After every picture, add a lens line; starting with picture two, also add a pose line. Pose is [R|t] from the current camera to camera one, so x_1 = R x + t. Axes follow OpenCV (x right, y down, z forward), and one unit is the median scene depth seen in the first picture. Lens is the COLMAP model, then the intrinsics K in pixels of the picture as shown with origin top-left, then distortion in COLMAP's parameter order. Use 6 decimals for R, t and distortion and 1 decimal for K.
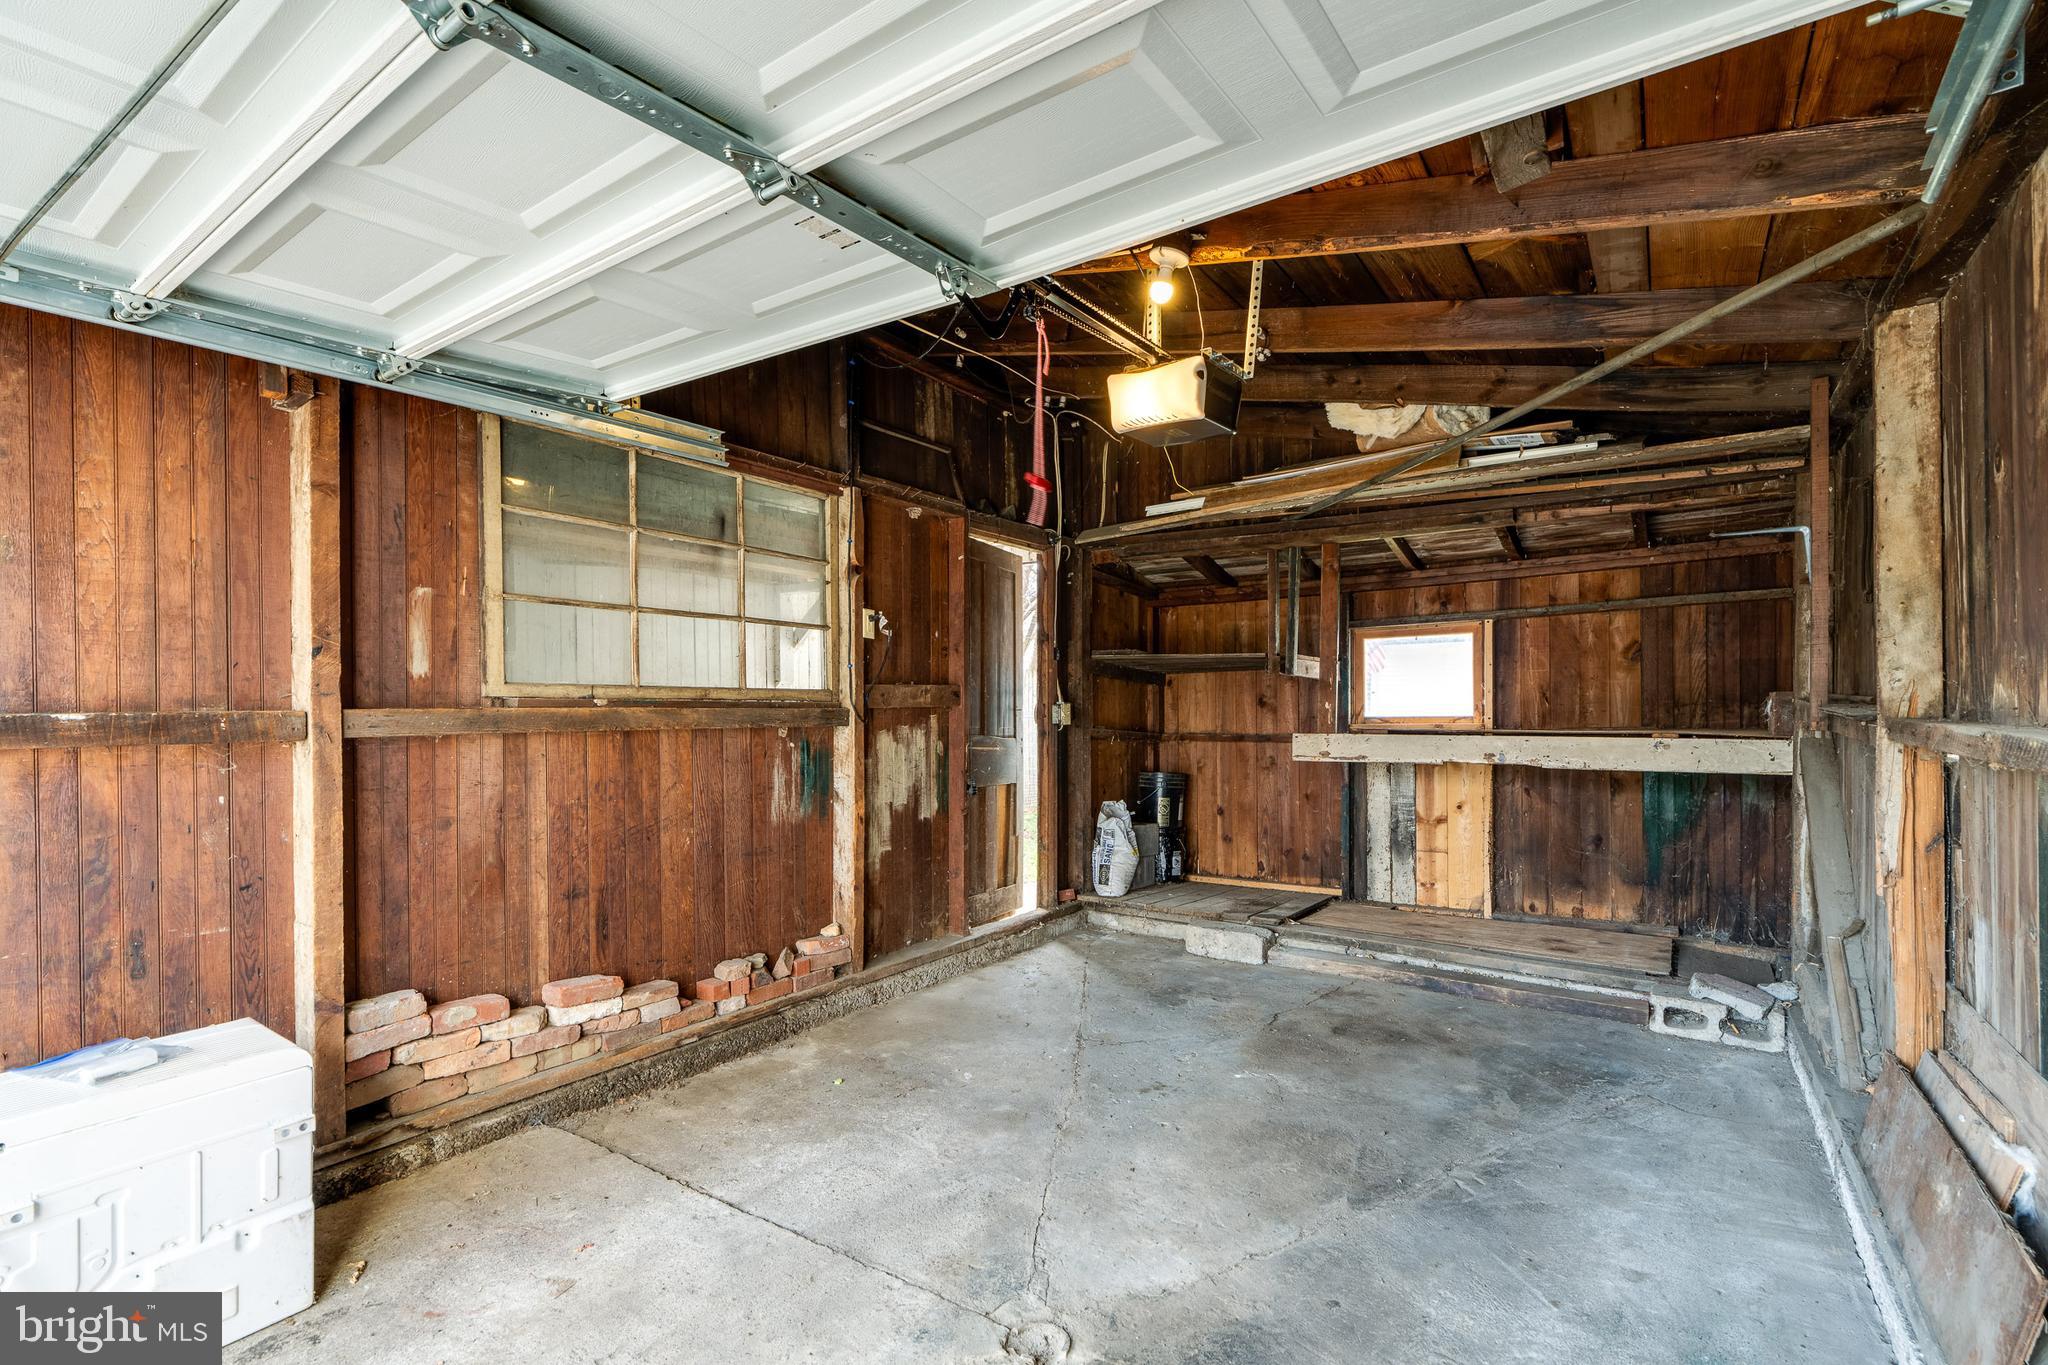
lens RADIAL K [[945.1, 0, 1037.3], [0, 945.1, 690.4], [0, 0, 1]] dist [-0.003750, 0.000682]
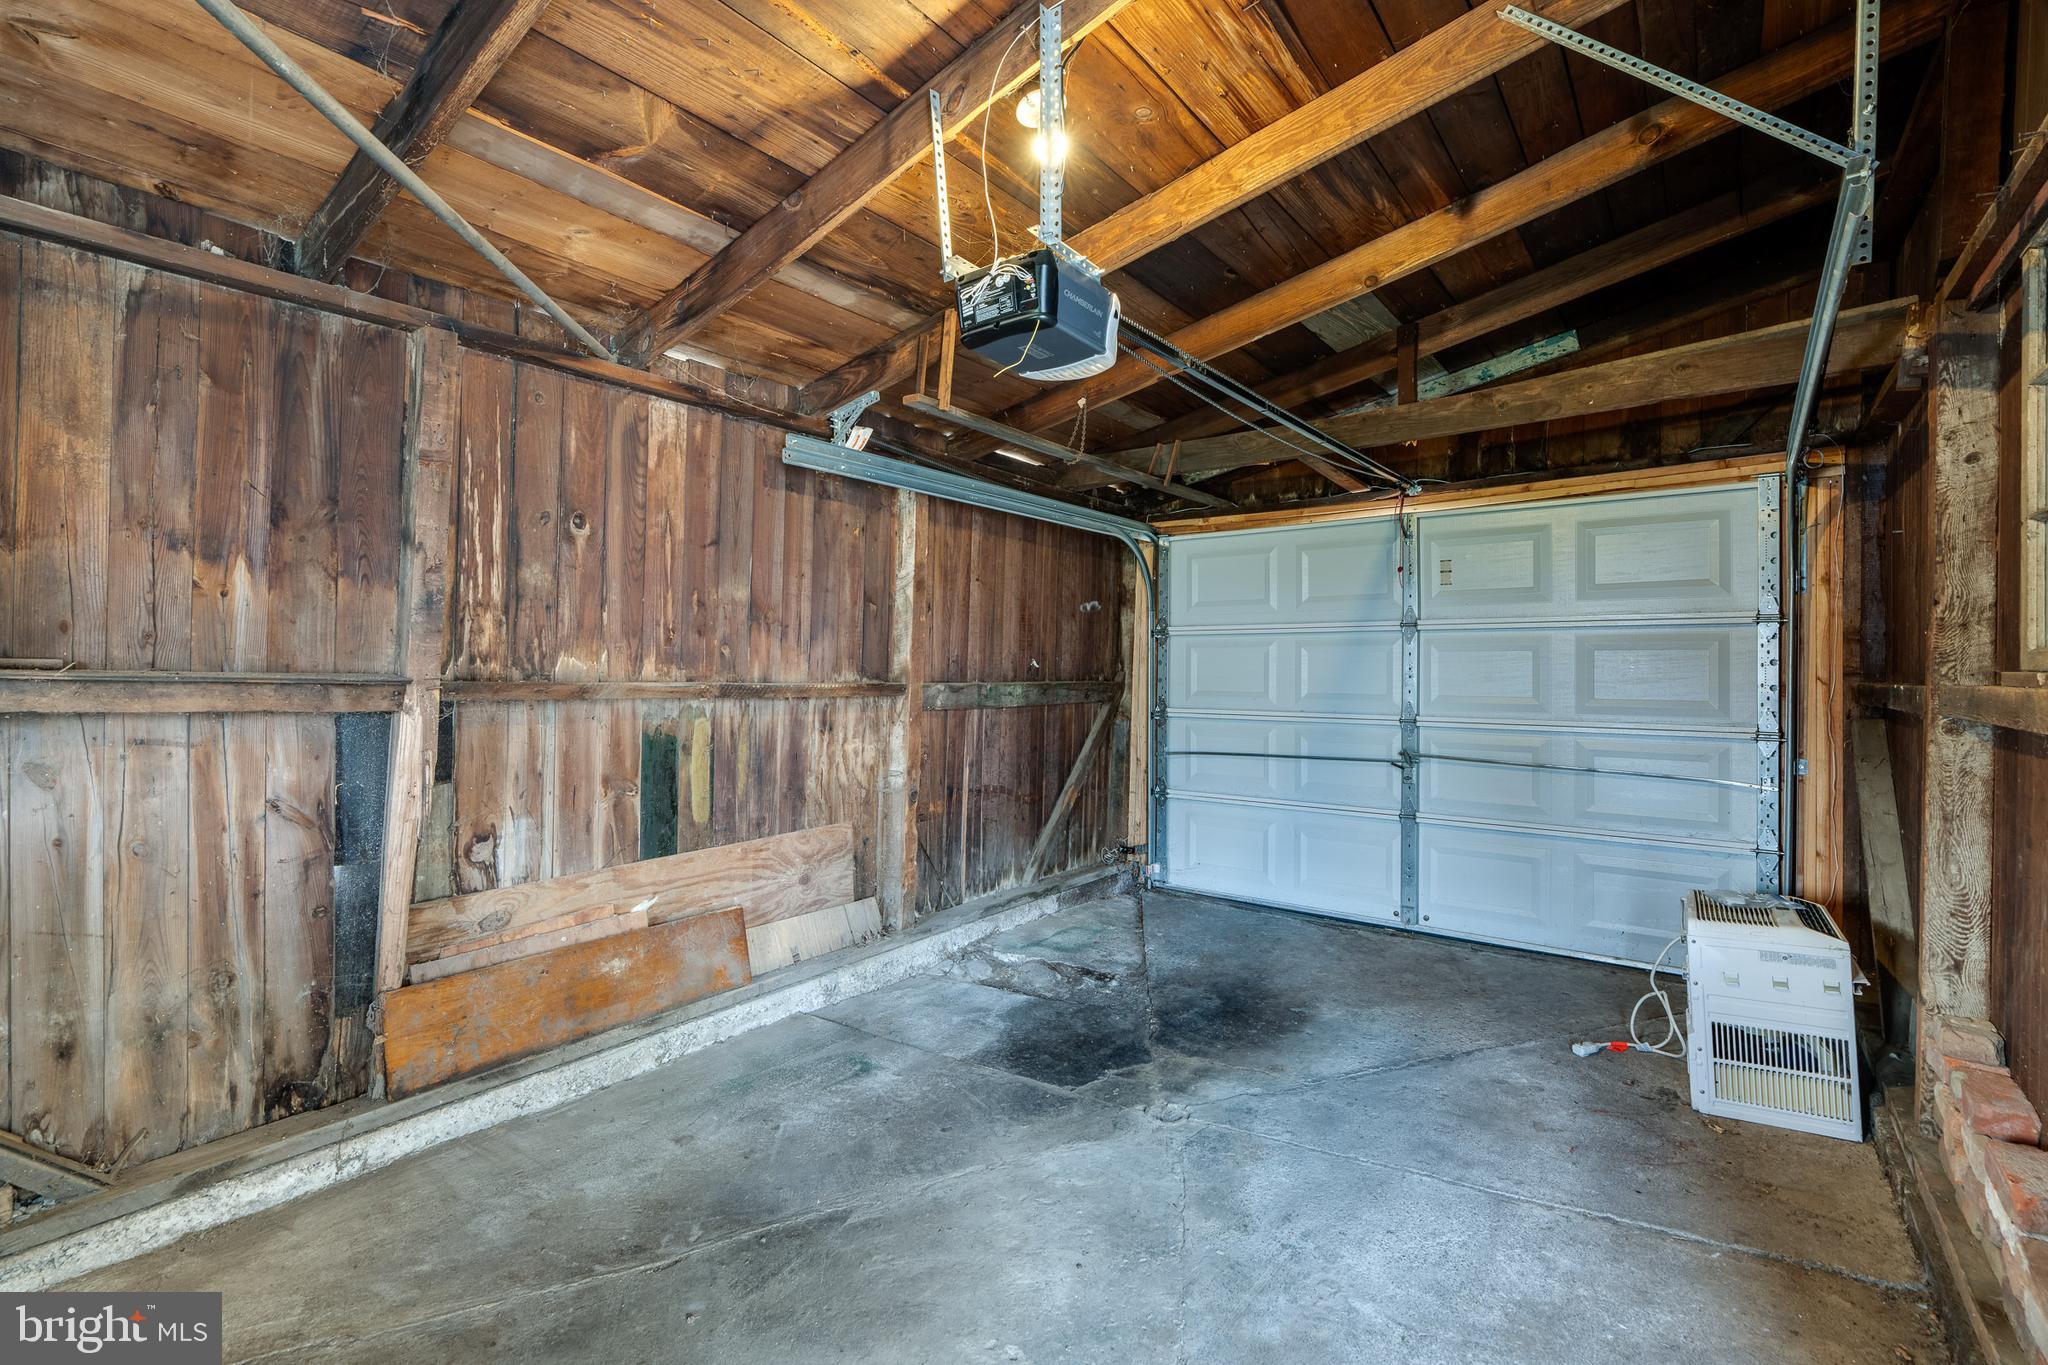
lens RADIAL K [[945.1, 0, 1037.3], [0, 945.1, 690.4], [0, 0, 1]] dist [-0.003750, 0.000682]
pose [[-0.998401, -0.006106, 0.056189, 0.101389], [-0.005155, 0.999841, 0.017062, 0.017023], [-0.056284, 0.016745, -0.998274, 1.909504]]
